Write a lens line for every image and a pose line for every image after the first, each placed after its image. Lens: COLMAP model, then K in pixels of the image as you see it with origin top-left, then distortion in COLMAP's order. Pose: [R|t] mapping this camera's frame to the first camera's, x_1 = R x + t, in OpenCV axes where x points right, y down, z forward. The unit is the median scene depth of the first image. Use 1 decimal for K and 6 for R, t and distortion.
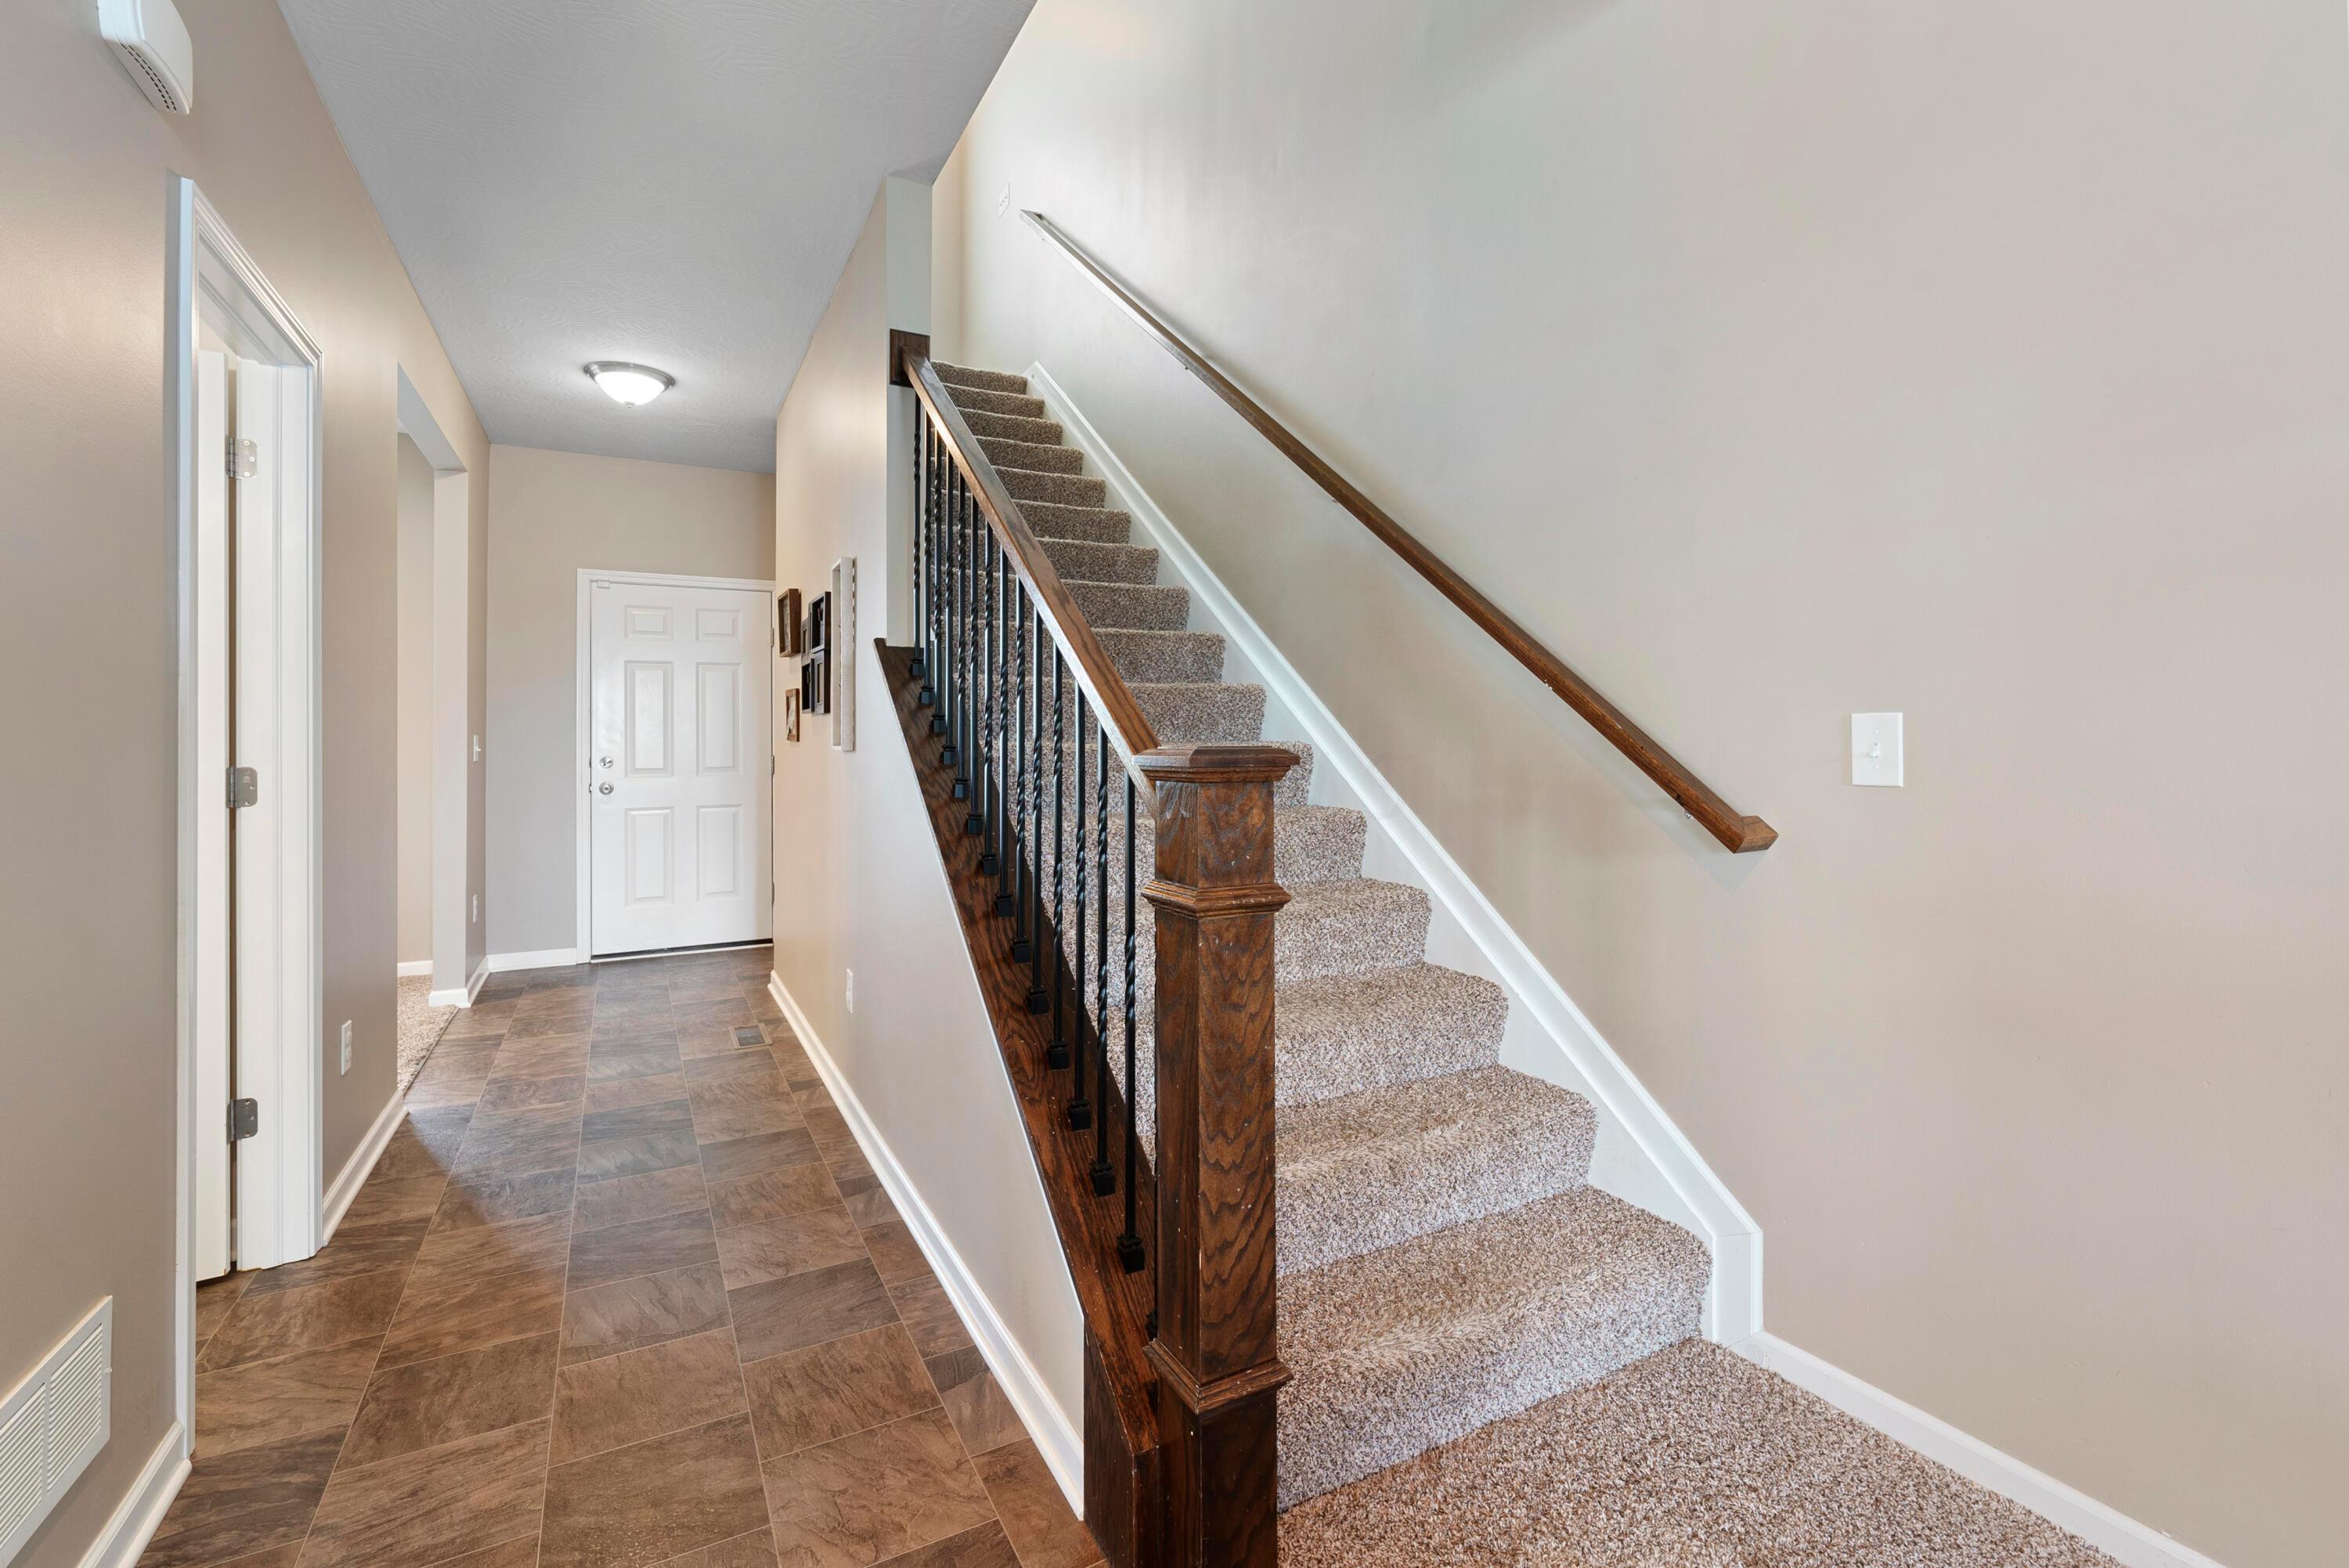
lens RADIAL K [[1025.4, 0, 1178.4], [0, 1025.4, 766.7], [0, 0, 1]] dist [-0.003320, 0.000073]
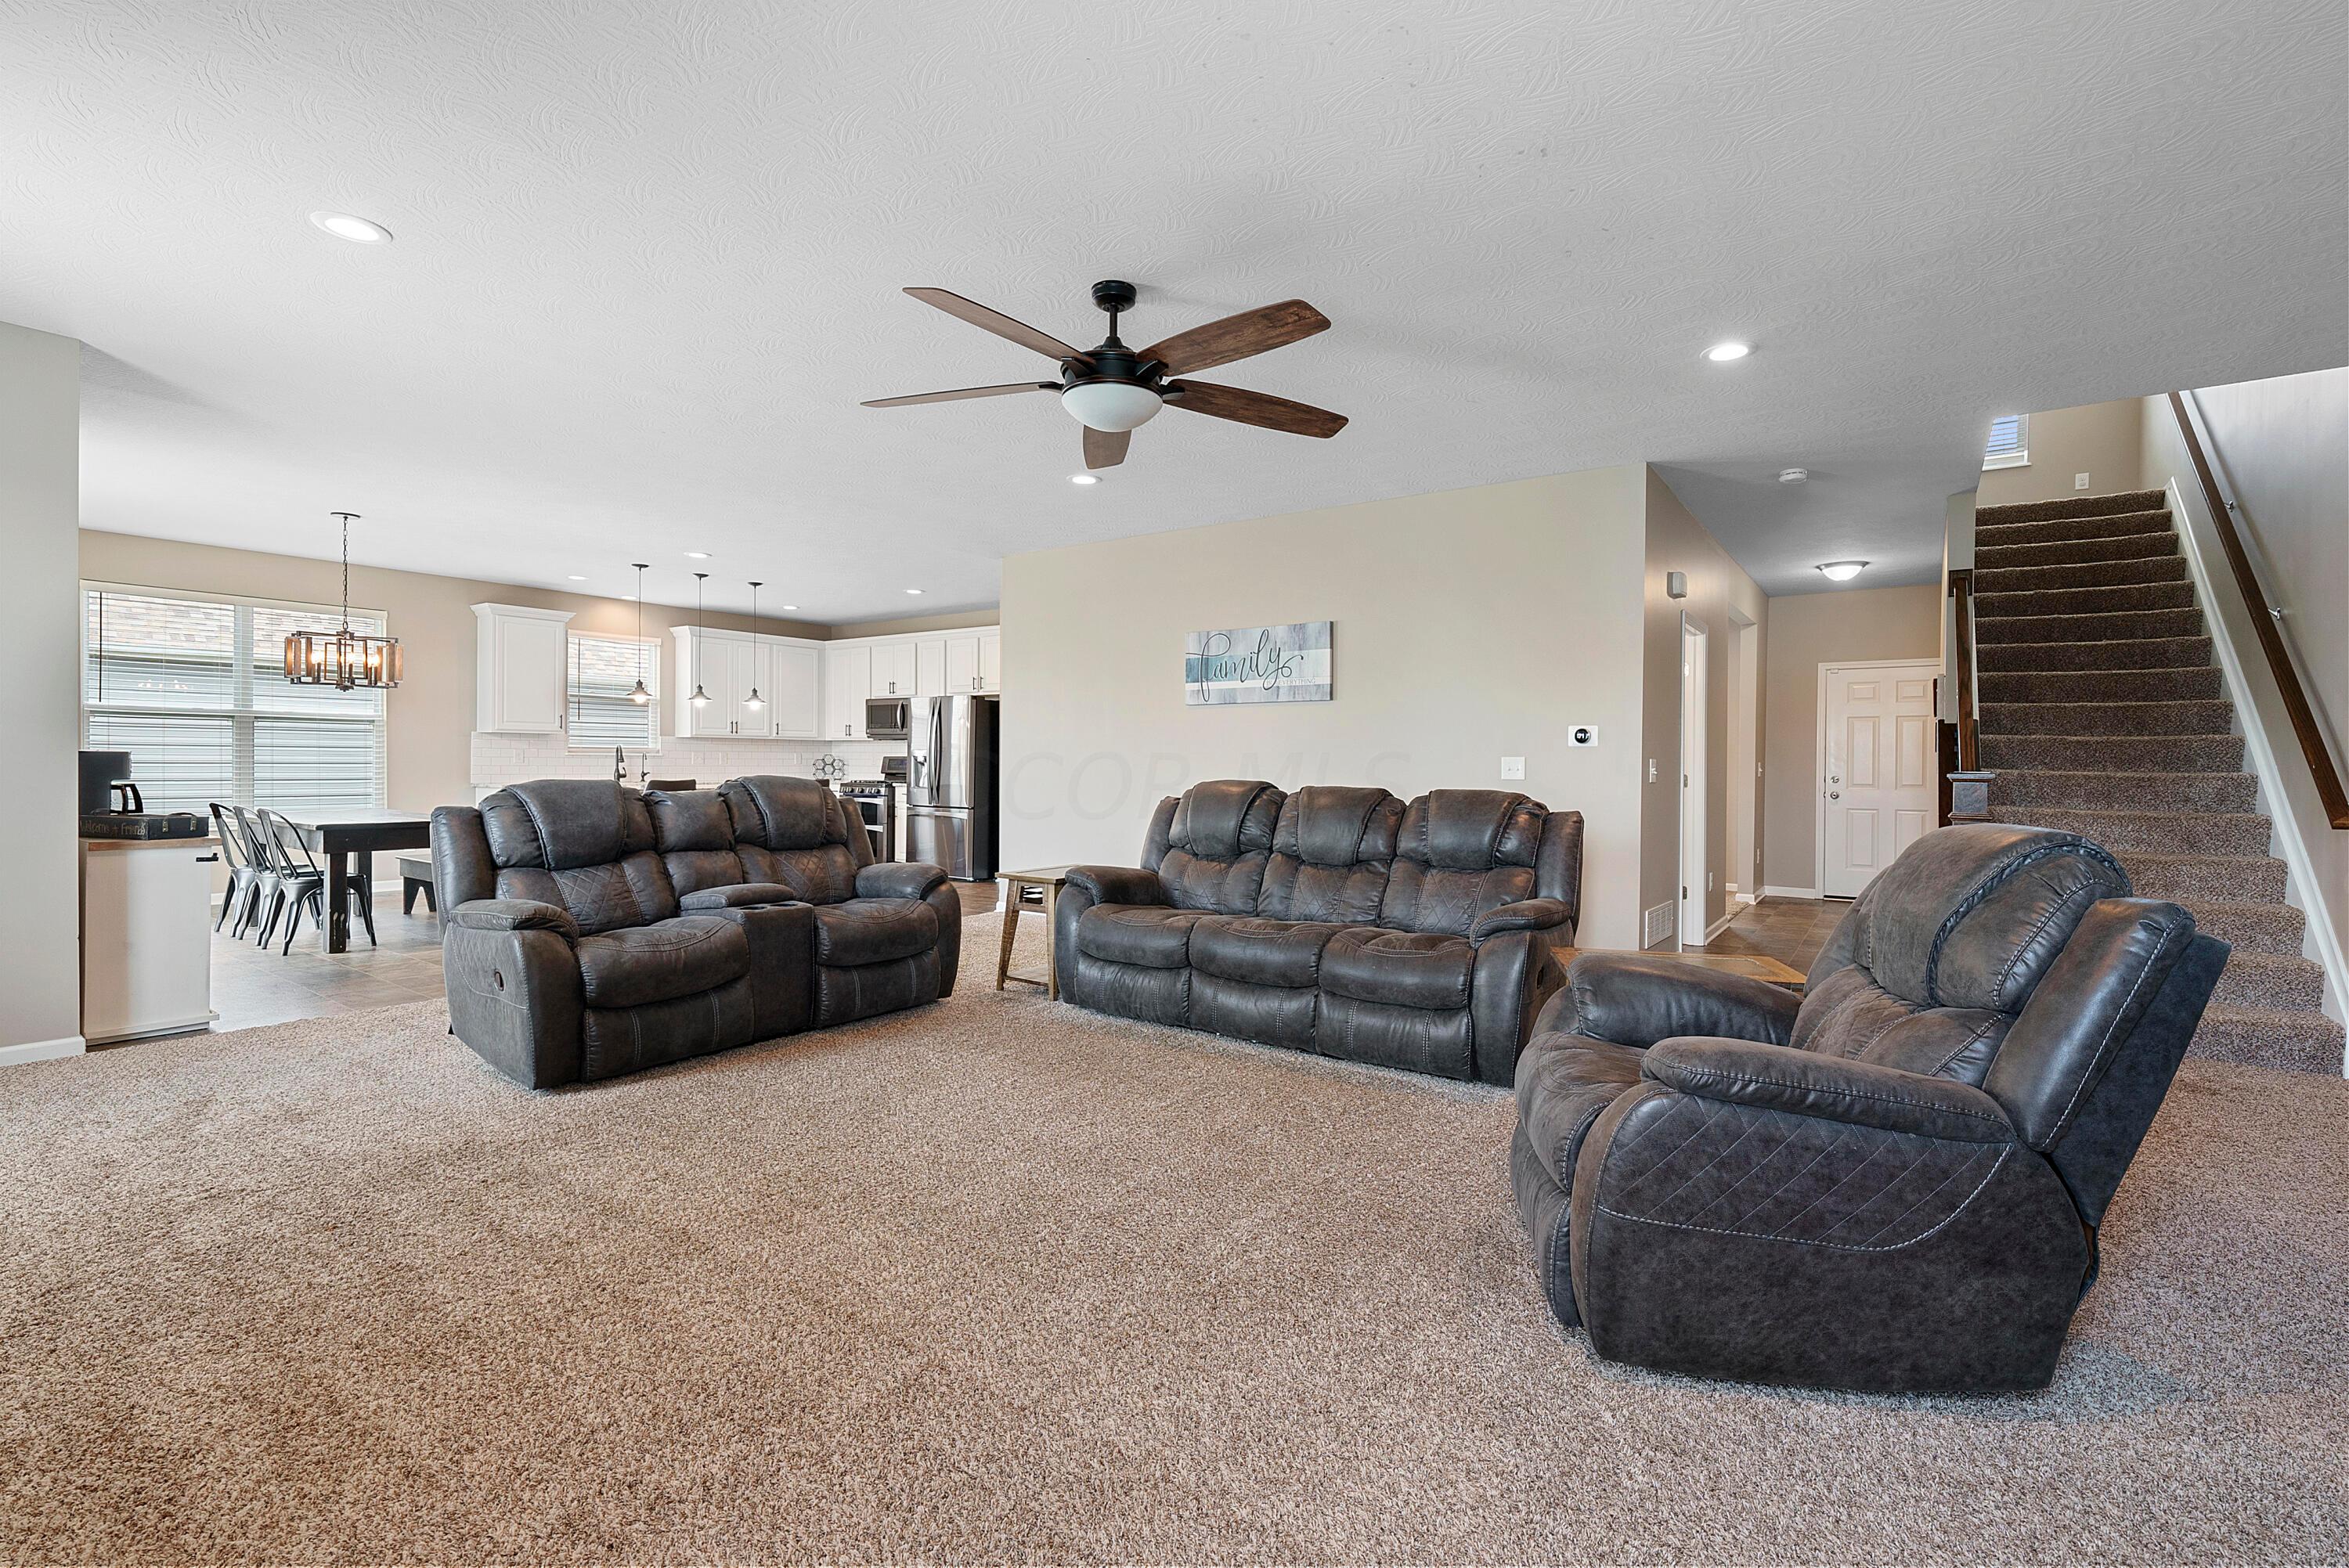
lens RADIAL K [[1025.4, 0, 1181.8], [0, 1025.4, 770.5], [0, 0, 1]] dist [-0.003320, 0.000073]
pose [[0.439220, 0.001883, -0.898377, 0.563696], [-0.012095, 0.999920, -0.003818, 0.000177], [0.898298, 0.012543, 0.439208, -0.816523]]
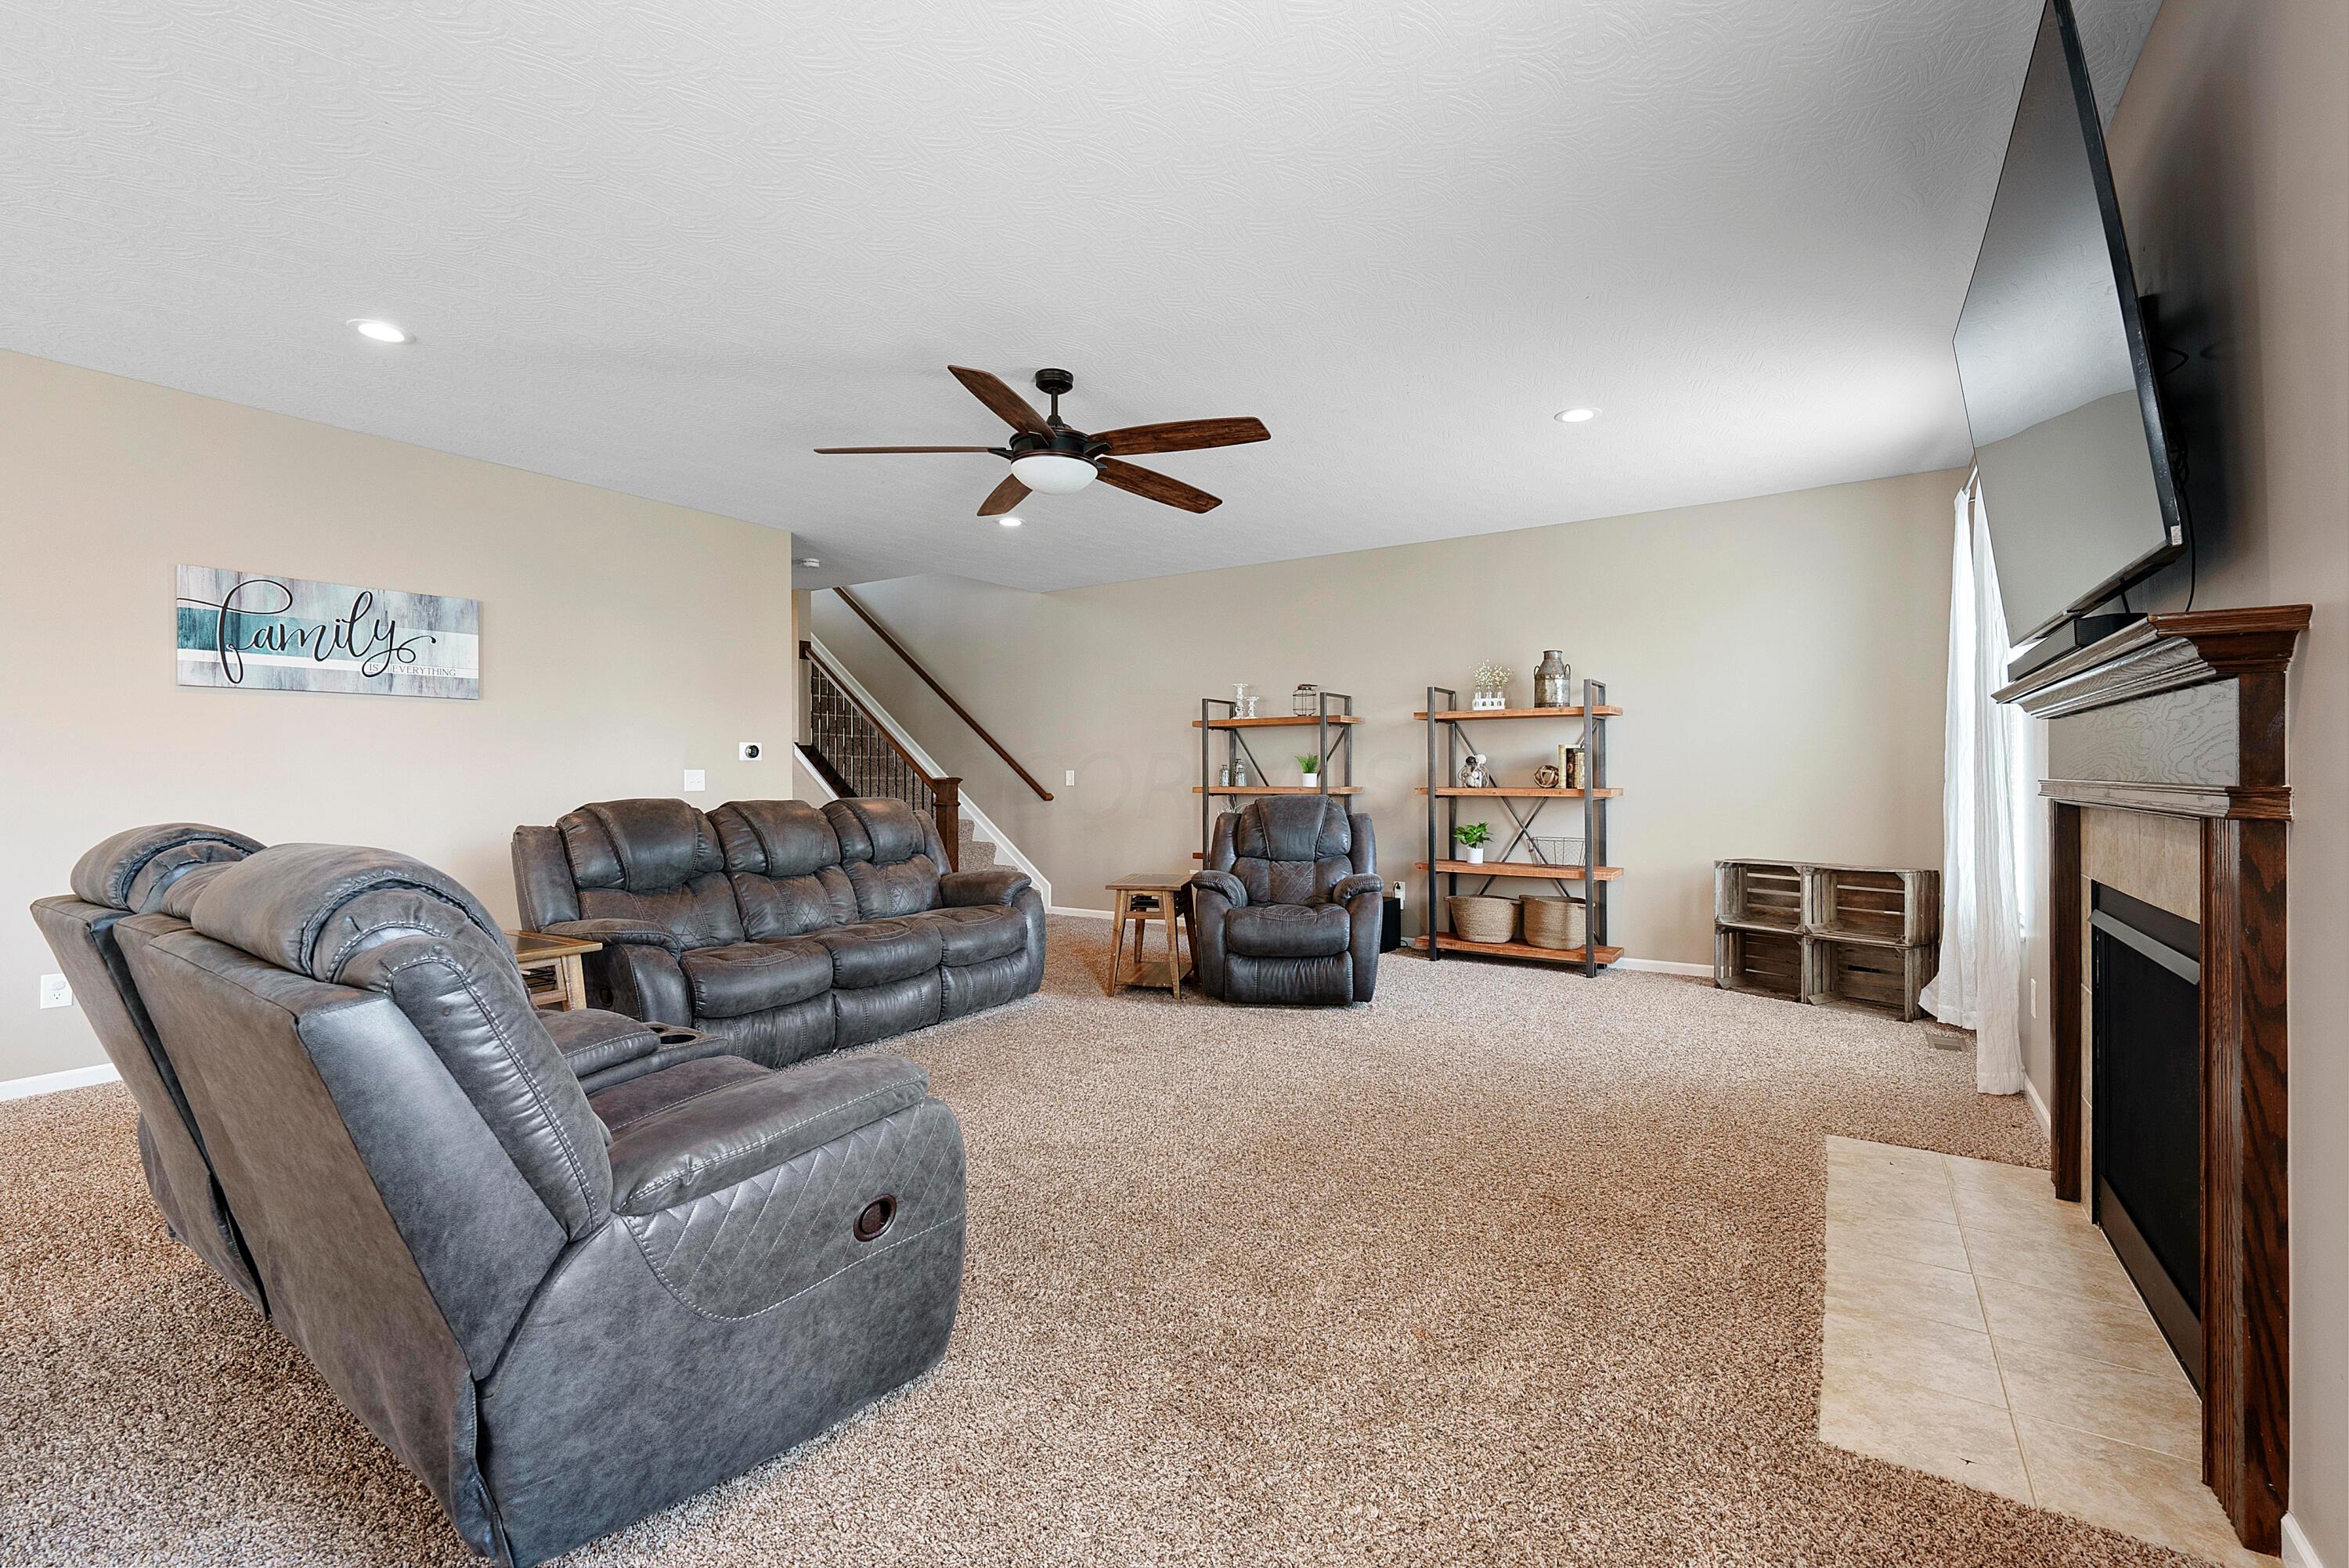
lens RADIAL K [[1017.7, 0, 1175.5], [0, 1017.7, 780.6], [0, 0, 1]] dist [0.000746, 0.000013]
pose [[0.878340, -0.014771, 0.477808, -0.461740], [0.012259, 0.999890, 0.008375, -0.015447], [-0.477879, -0.001498, 0.878424, -1.355191]]
